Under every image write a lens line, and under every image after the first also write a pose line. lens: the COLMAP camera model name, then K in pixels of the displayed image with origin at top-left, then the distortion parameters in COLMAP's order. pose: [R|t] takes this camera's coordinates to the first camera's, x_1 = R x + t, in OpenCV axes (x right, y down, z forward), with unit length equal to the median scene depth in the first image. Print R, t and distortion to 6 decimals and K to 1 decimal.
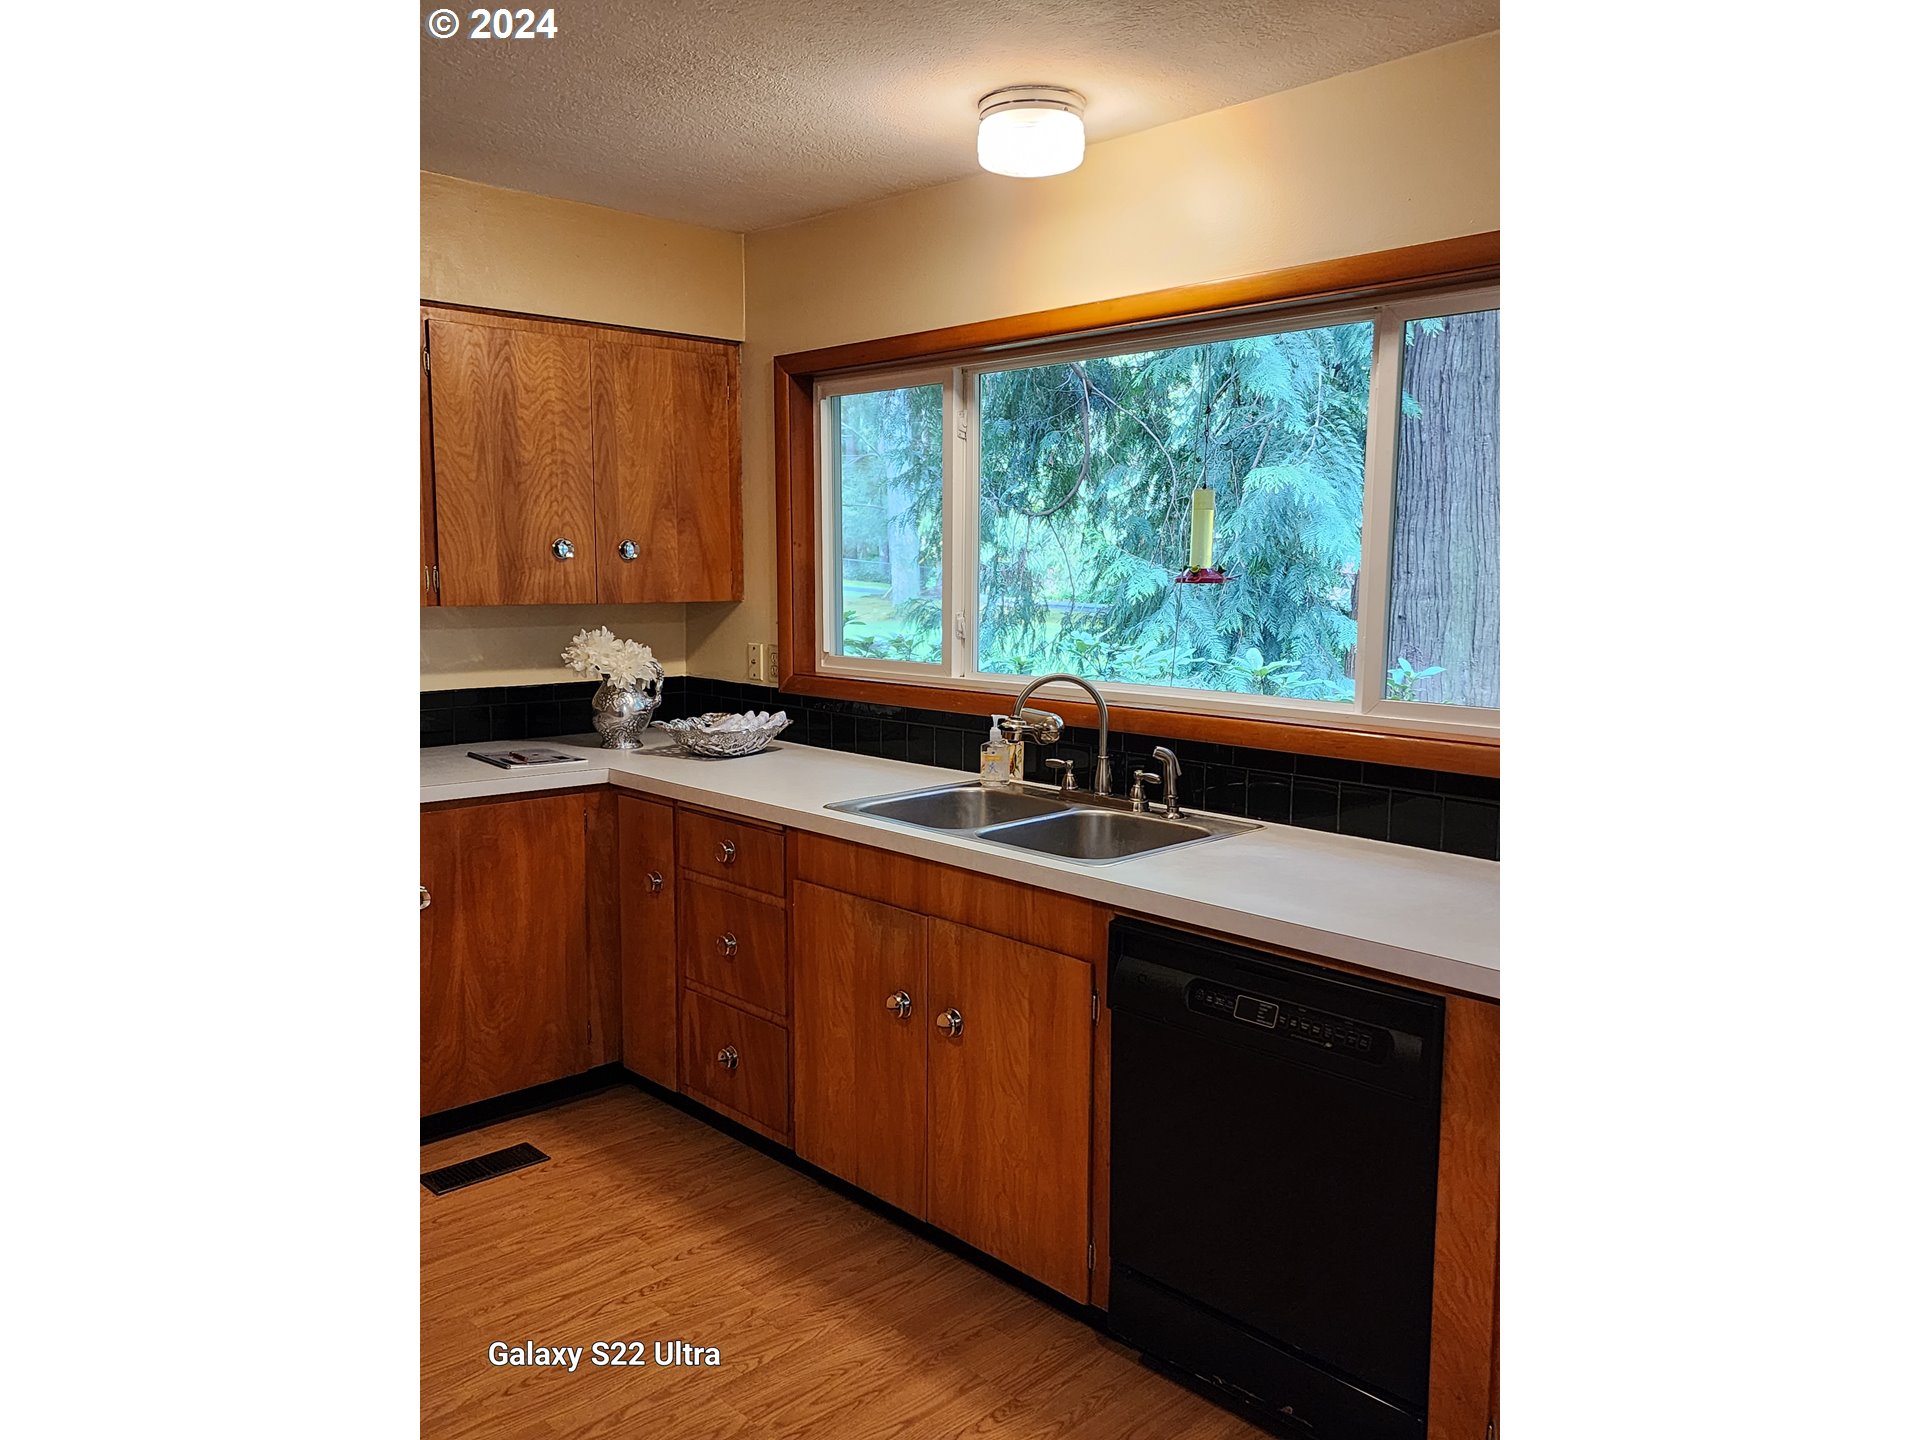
lens RADIAL K [[1359.9, 0, 958.4], [0, 1359.9, 723.2], [0, 0, 1]] dist [0.010346, 0.001054]
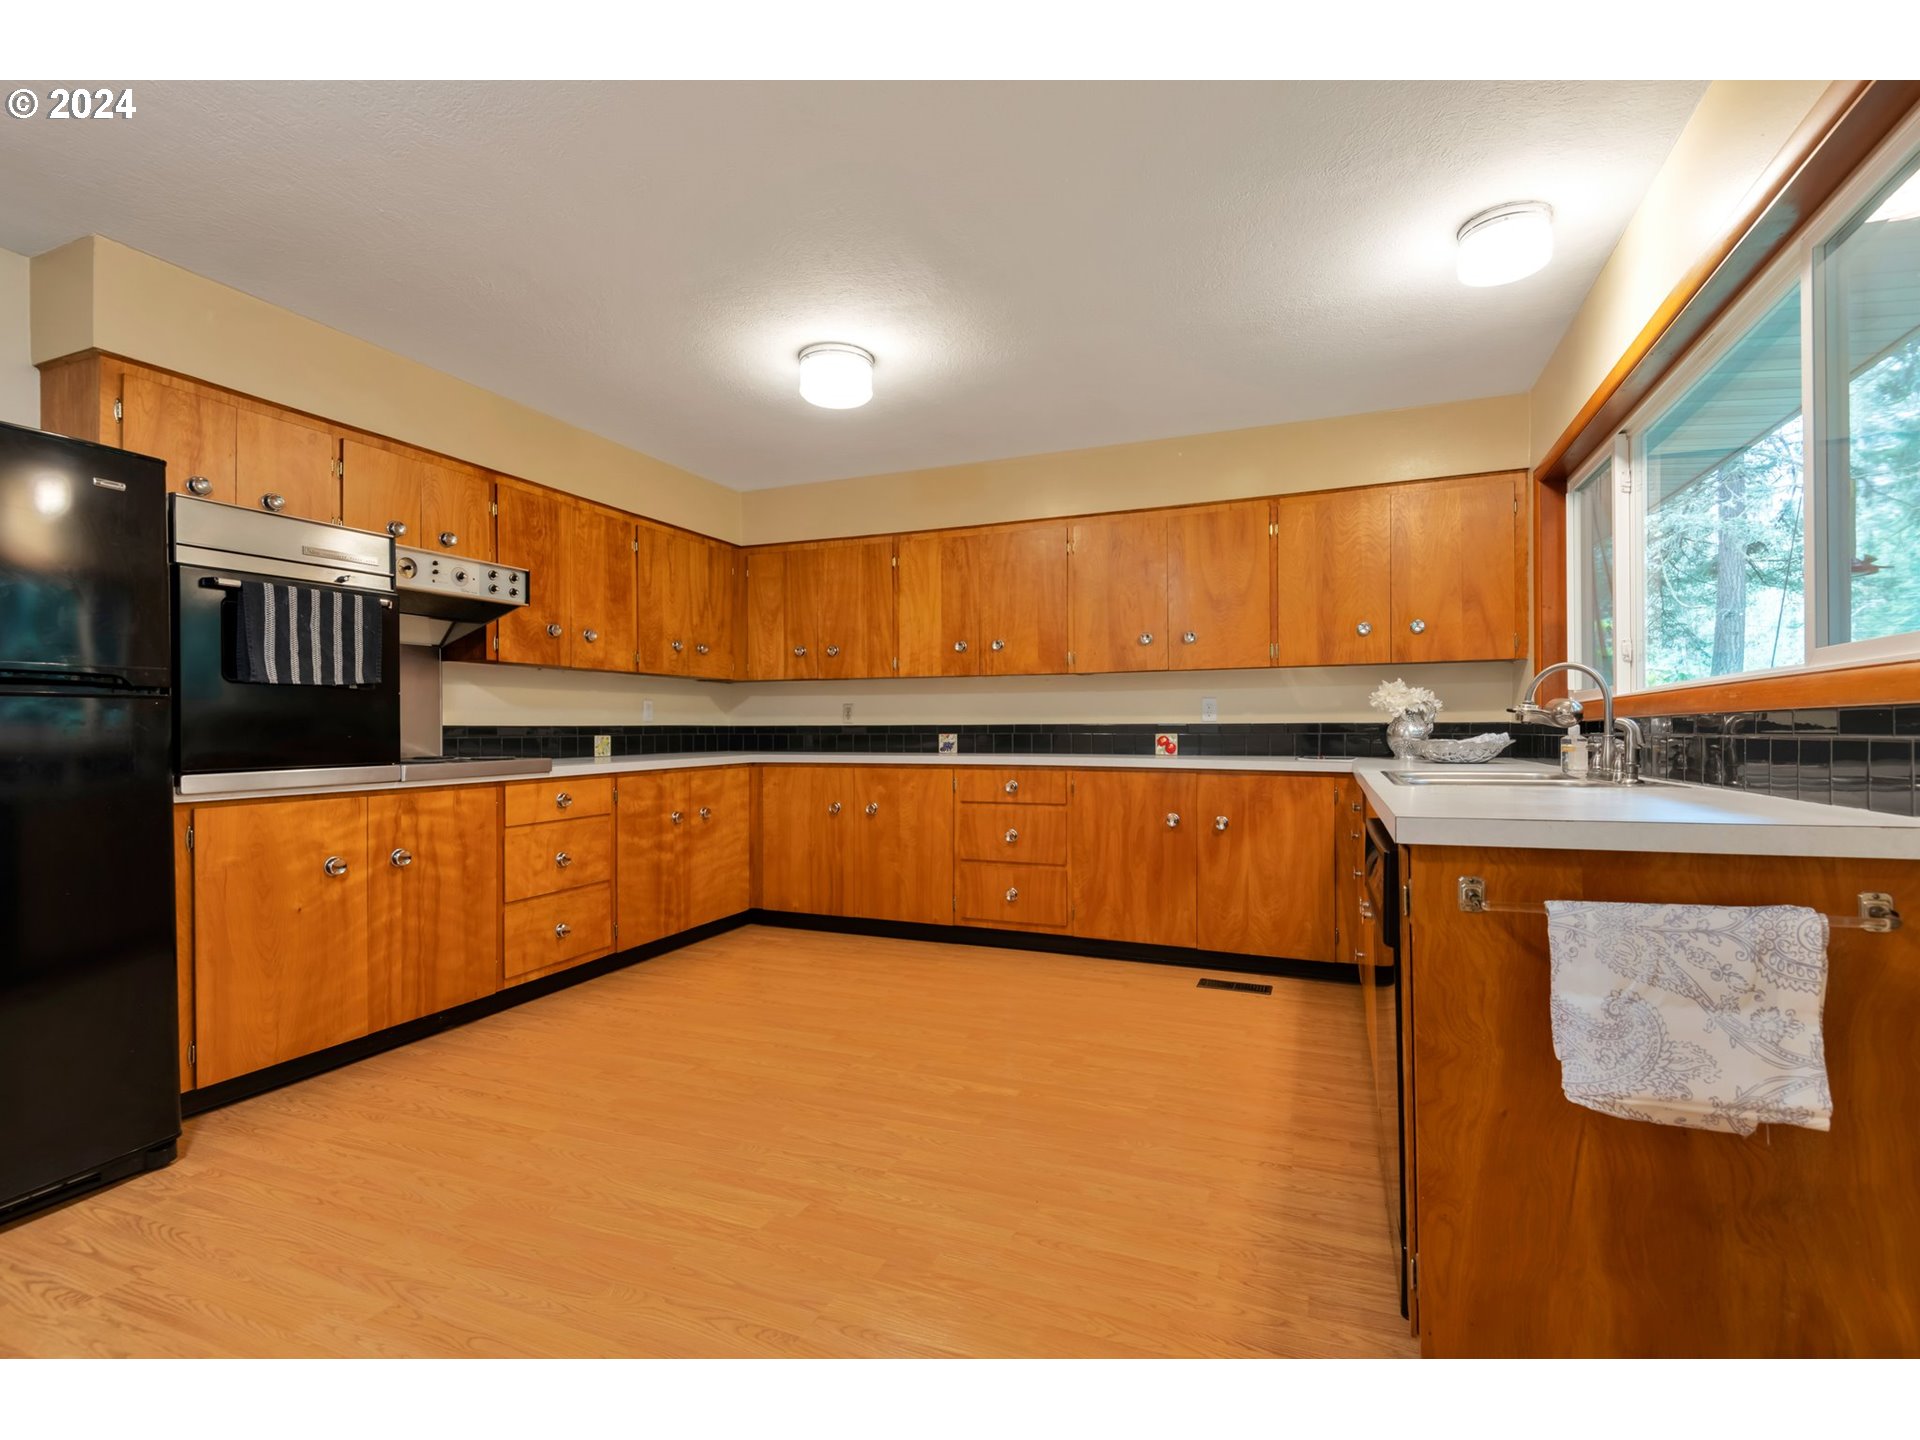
lens RADIAL K [[889.3, 0, 960.7], [0, 889.3, 727.1], [0, 0, 1]] dist [-0.004788, -0.001719]
pose [[0.392879, -0.018148, -0.919411, 0.493973], [-0.101196, 0.992880, -0.062840, 0.102024], [0.914005, 0.117729, 0.388245, 0.206732]]
